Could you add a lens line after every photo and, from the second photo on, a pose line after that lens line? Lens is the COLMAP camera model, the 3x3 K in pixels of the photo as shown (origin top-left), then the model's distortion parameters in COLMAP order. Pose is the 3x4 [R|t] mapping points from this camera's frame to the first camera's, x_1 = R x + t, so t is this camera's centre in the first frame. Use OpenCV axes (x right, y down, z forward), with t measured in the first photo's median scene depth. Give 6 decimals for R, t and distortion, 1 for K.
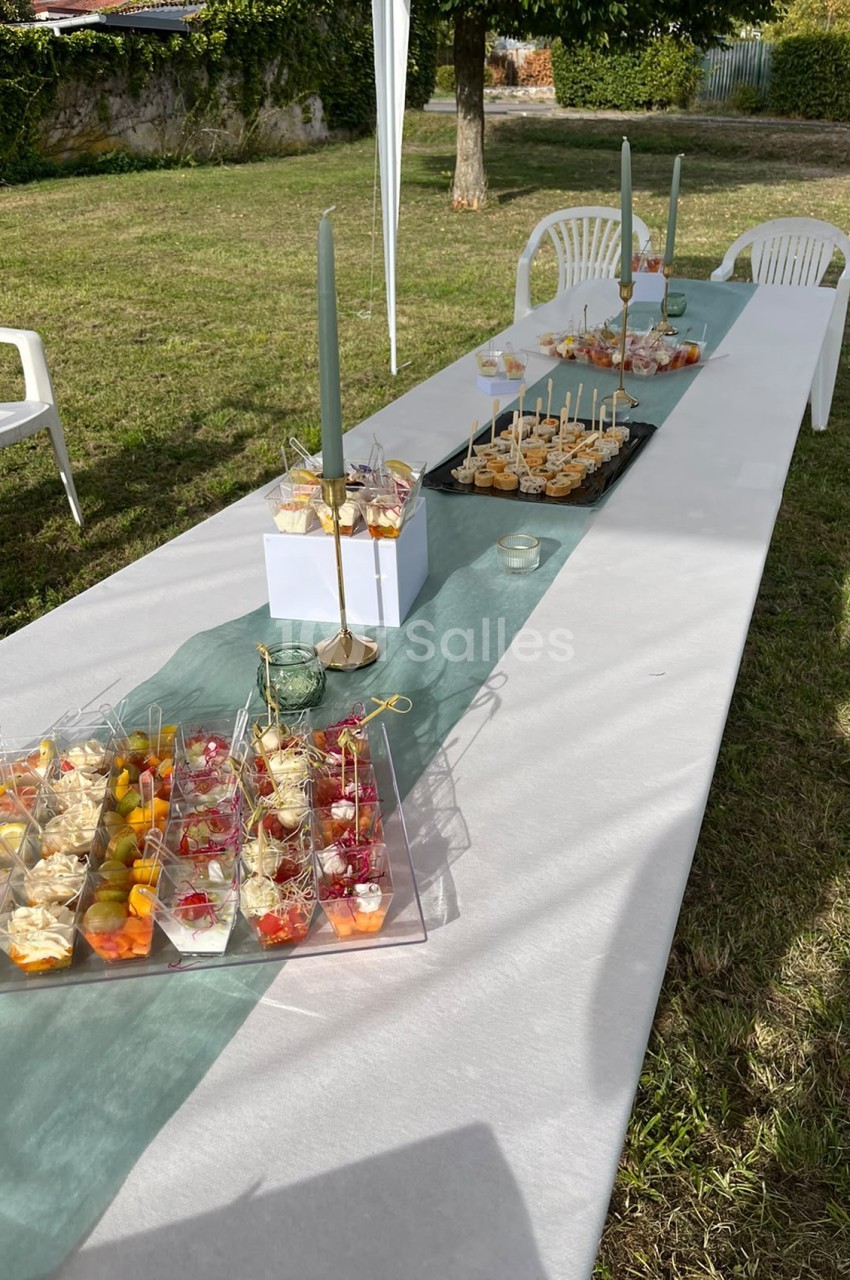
lens RADIAL K [[1010.0, 0, 425.0], [0, 1010.0, 640.0], [0, 0, 1]] dist [0.015272, -0.001273]
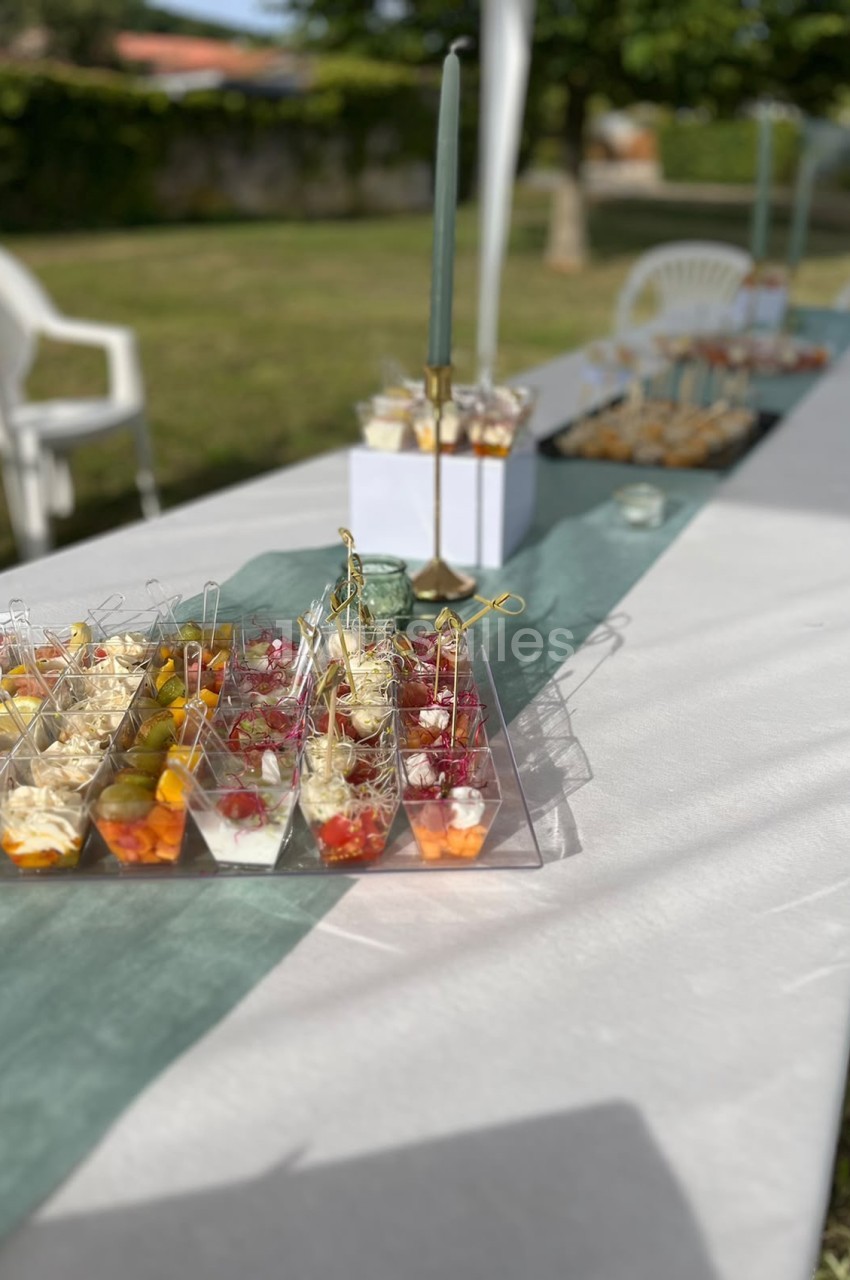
lens RADIAL K [[1010.0, 0, 425.0], [0, 1010.0, 640.0], [0, 0, 1]] dist [0.015272, -0.001273]
pose [[0.995853, 0.058733, -0.069473, -0.038410], [-0.063594, 0.995521, -0.069960, 0.169899], [0.065053, 0.074088, 0.995128, 0.215979]]
